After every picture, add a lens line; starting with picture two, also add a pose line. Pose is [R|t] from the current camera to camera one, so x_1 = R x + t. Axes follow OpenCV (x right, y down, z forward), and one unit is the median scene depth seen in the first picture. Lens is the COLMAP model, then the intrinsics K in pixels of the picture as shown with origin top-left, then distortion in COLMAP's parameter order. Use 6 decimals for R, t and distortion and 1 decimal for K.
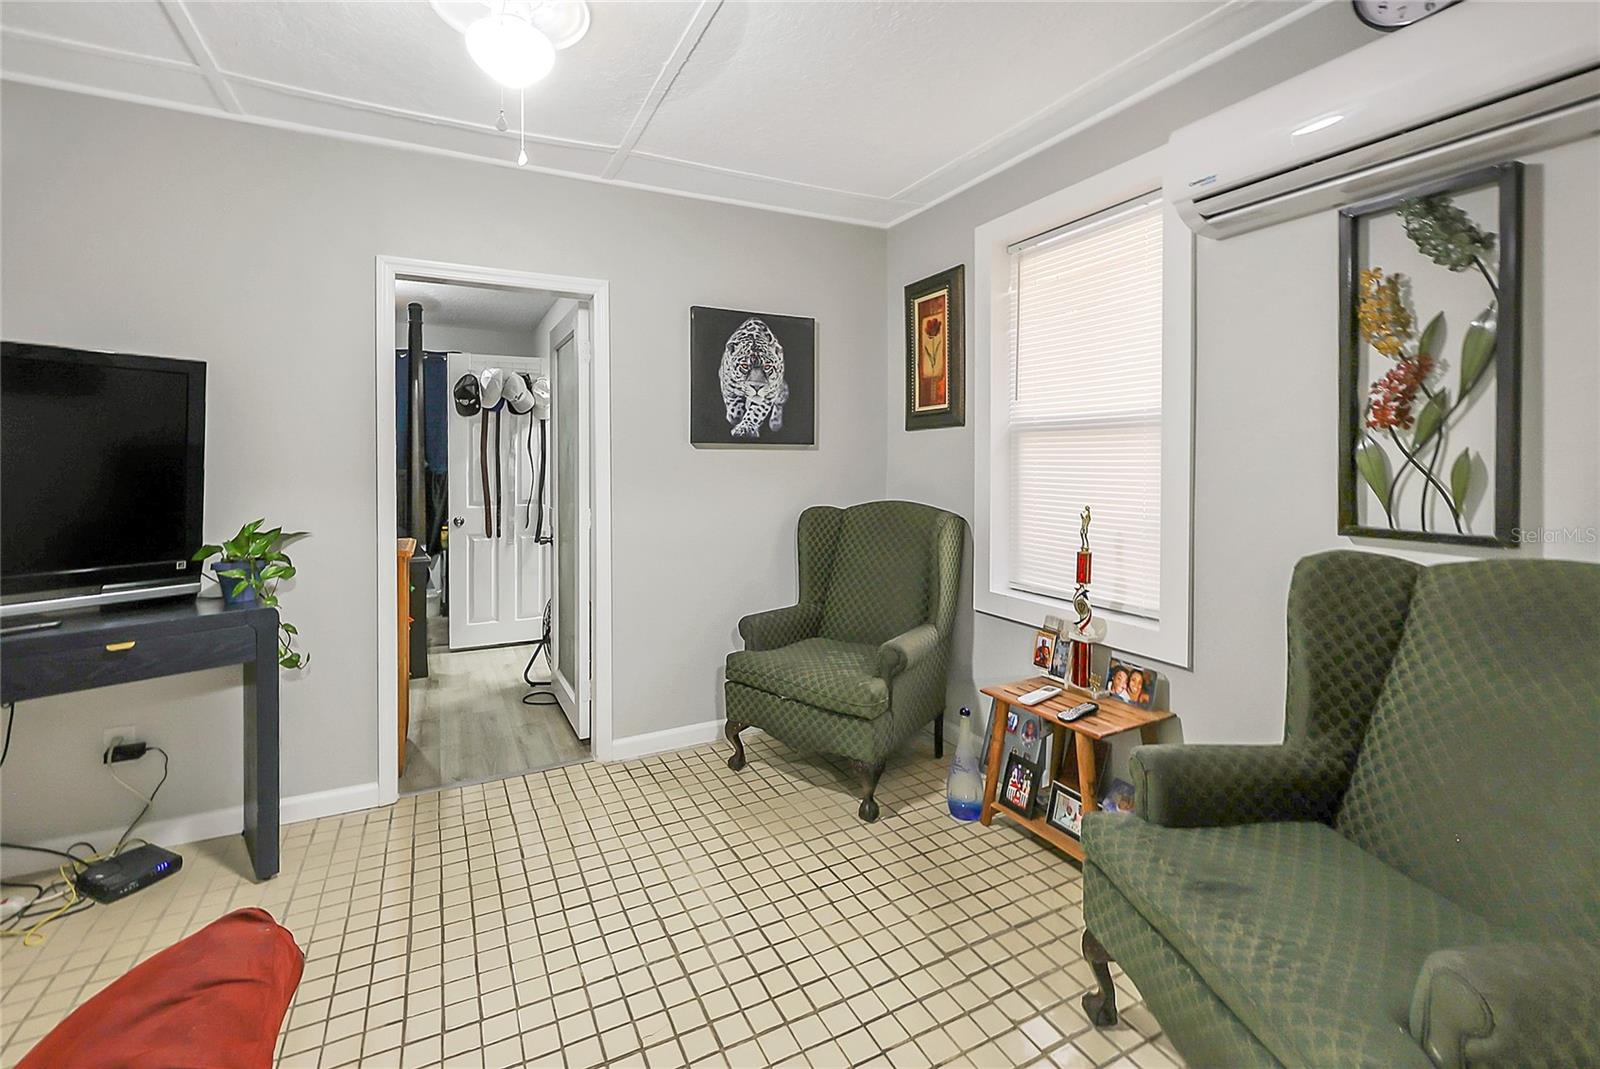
lens RADIAL K [[711.5, 0, 798.8], [0, 711.5, 467.4], [0, 0, 1]] dist [0.000995, 0.000004]
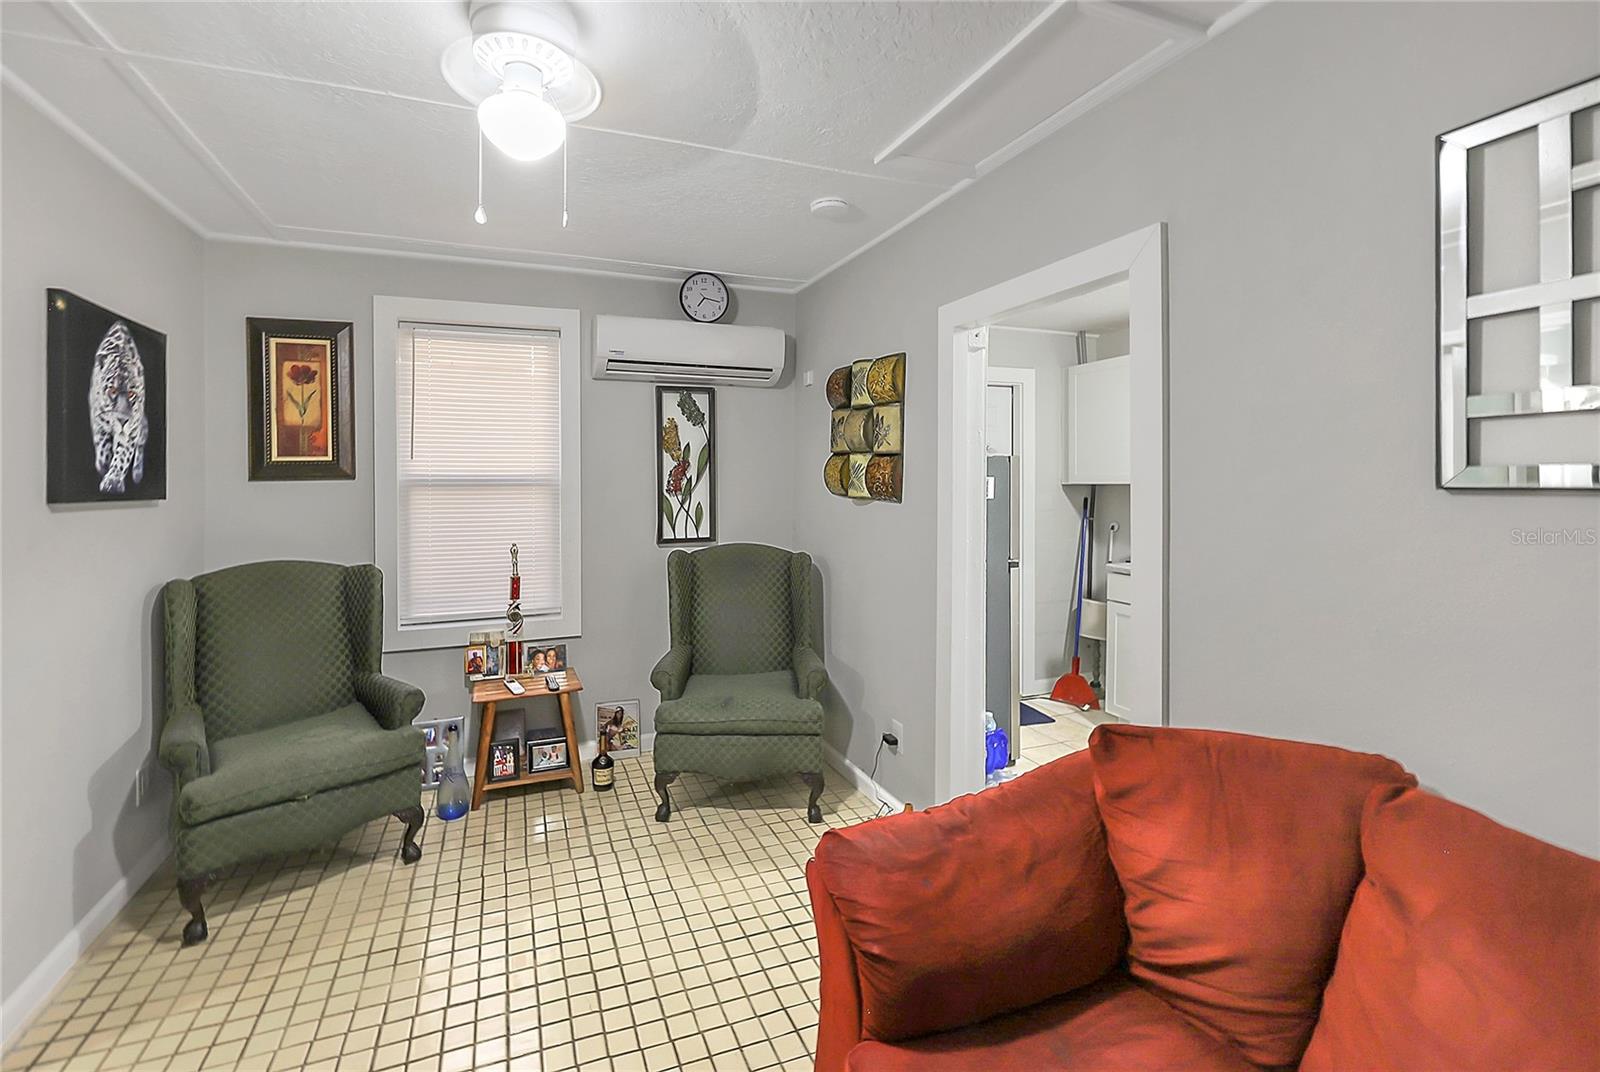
lens RADIAL K [[663.0, 0, 794.2], [0, 663.0, 485.0], [0, 0, 1]] dist [-0.000536, -0.000083]
pose [[0.057652, -0.001575, 0.998336, -0.729538], [0.010234, 0.999947, 0.000987, -0.047037], [-0.998284, 0.010160, 0.057665, 0.324999]]
